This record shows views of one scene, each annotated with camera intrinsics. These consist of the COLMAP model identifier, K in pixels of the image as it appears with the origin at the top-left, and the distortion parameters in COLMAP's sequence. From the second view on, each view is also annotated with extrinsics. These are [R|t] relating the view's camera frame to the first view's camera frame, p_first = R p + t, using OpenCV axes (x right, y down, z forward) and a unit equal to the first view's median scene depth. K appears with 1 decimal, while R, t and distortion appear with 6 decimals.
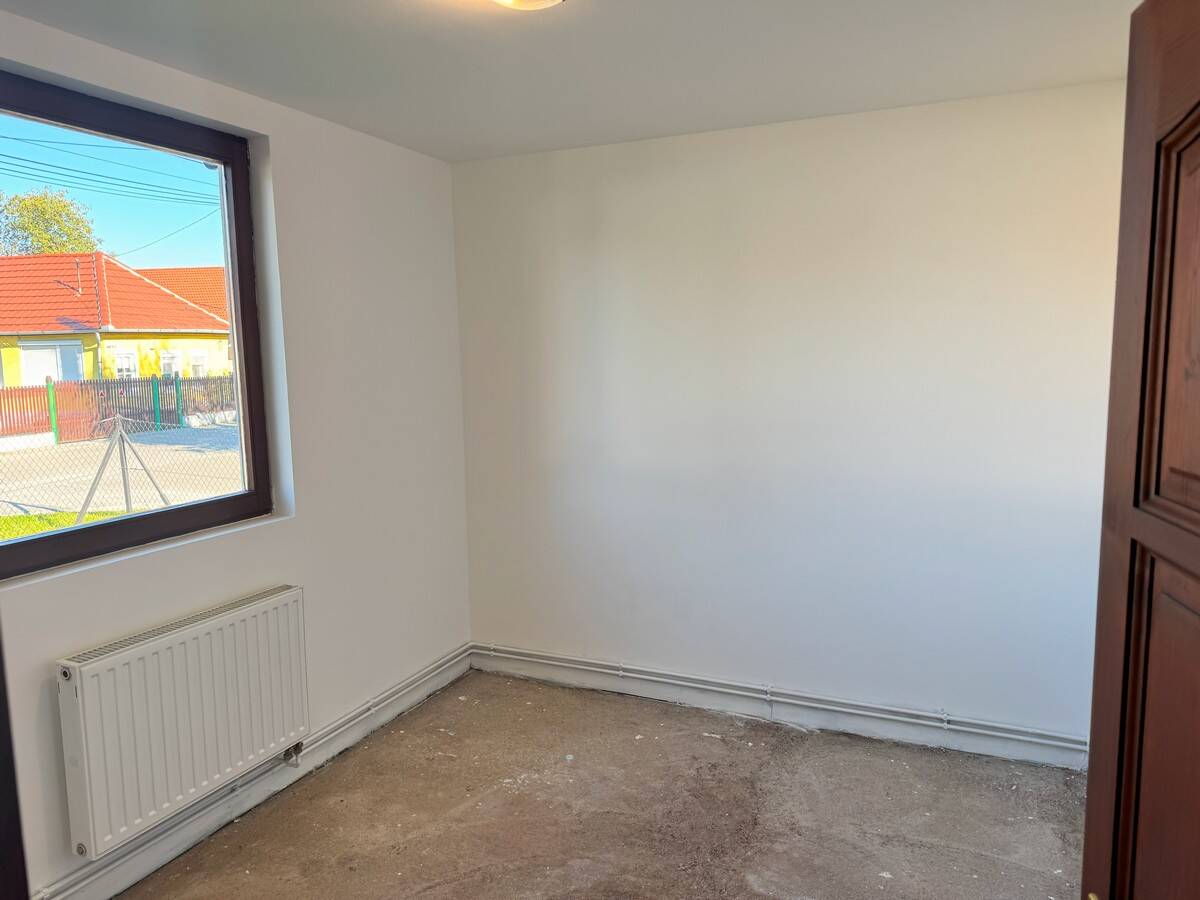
lens RADIAL K [[834.8, 0, 600.0], [0, 834.8, 450.0], [0, 0, 1]] dist [0.067569, -0.088136]
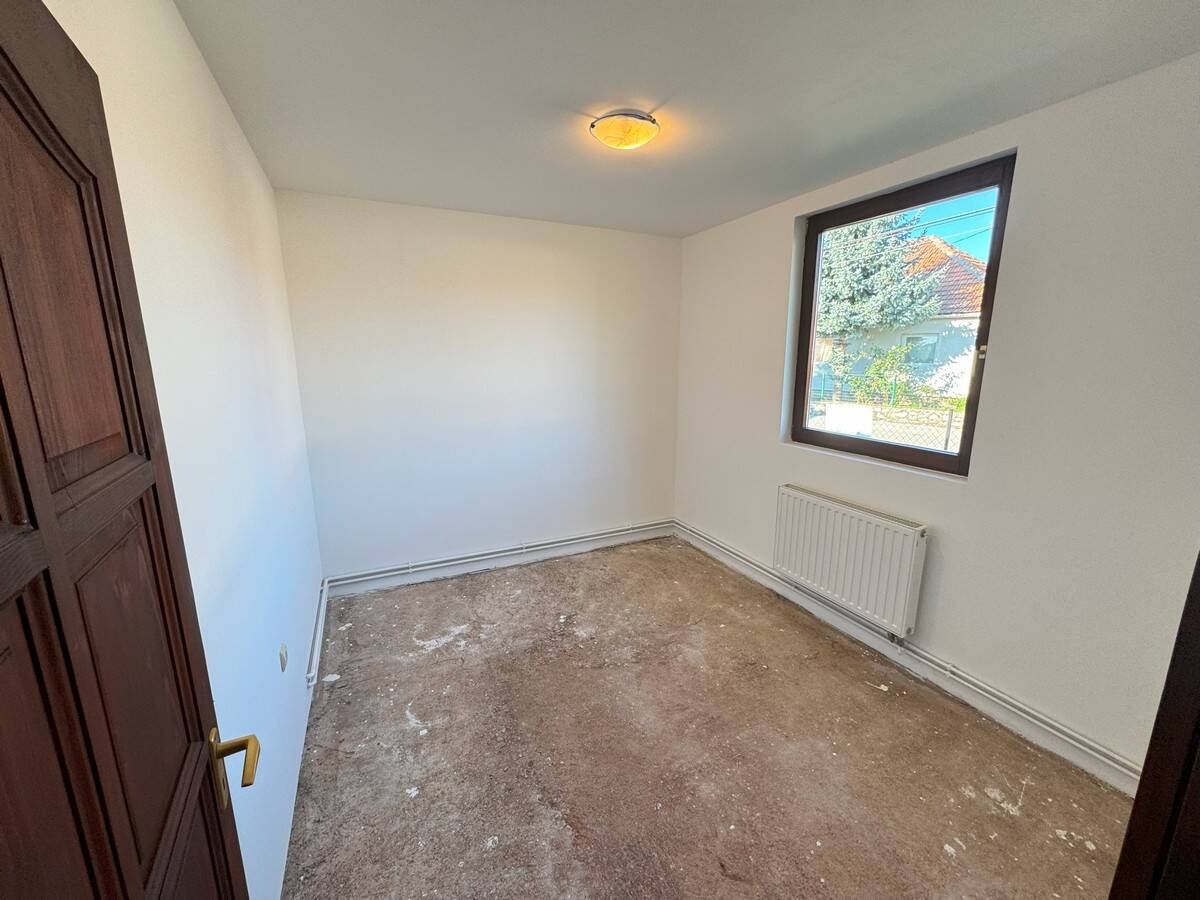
lens RADIAL K [[478.7, 0, 598.6], [0, 478.7, 447.6], [0, 0, 1]] dist [-0.004208, -0.000832]
pose [[-0.640848, 0.164993, -0.749728, 0.425753], [-0.079383, 0.957151, 0.278496, -0.107743], [0.763553, 0.237989, -0.600290, 0.907854]]
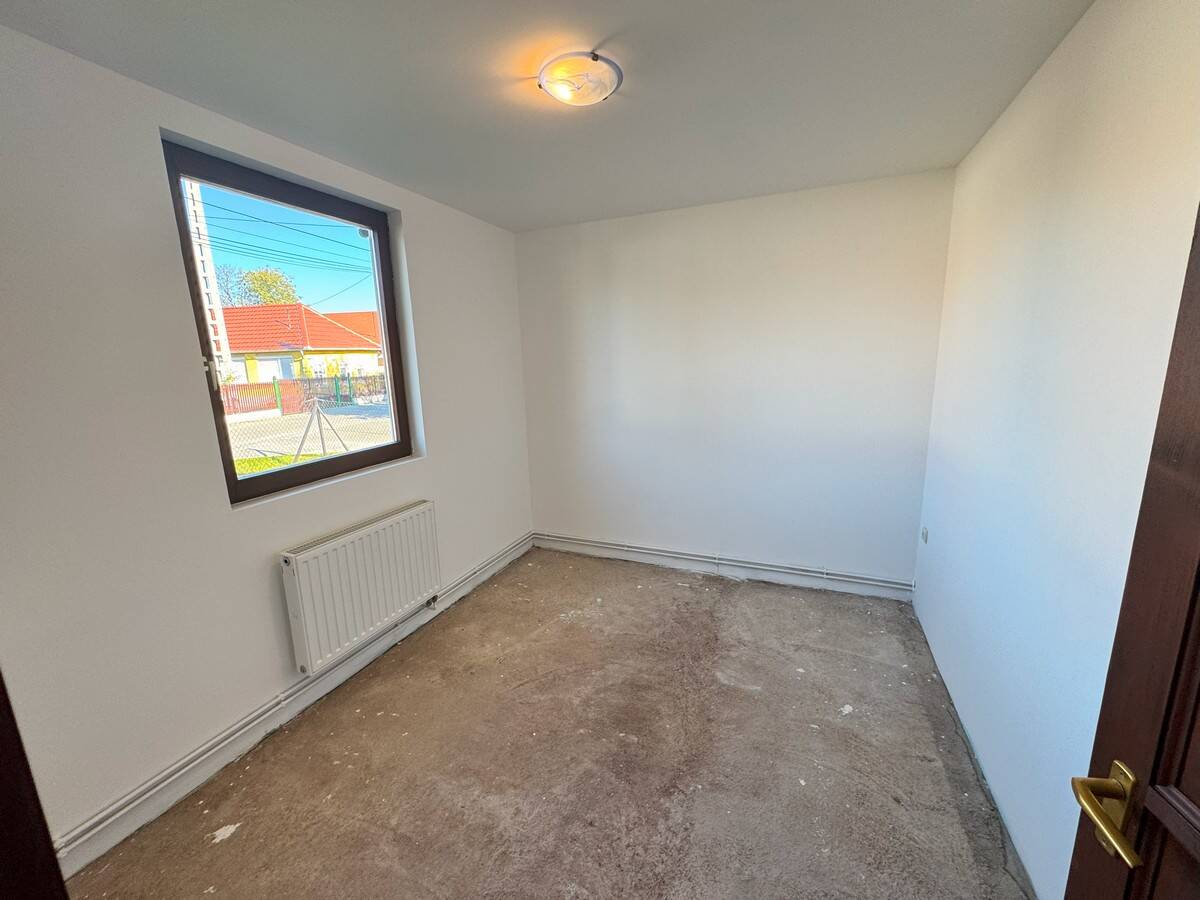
lens RADIAL K [[478.7, 0, 598.6], [0, 478.7, 447.6], [0, 0, 1]] dist [-0.004208, -0.000832]
pose [[0.999812, -0.015422, 0.011766, -0.043449], [0.014580, 0.997537, 0.068606, 0.003357], [-0.012795, -0.068421, 0.997574, 0.086974]]
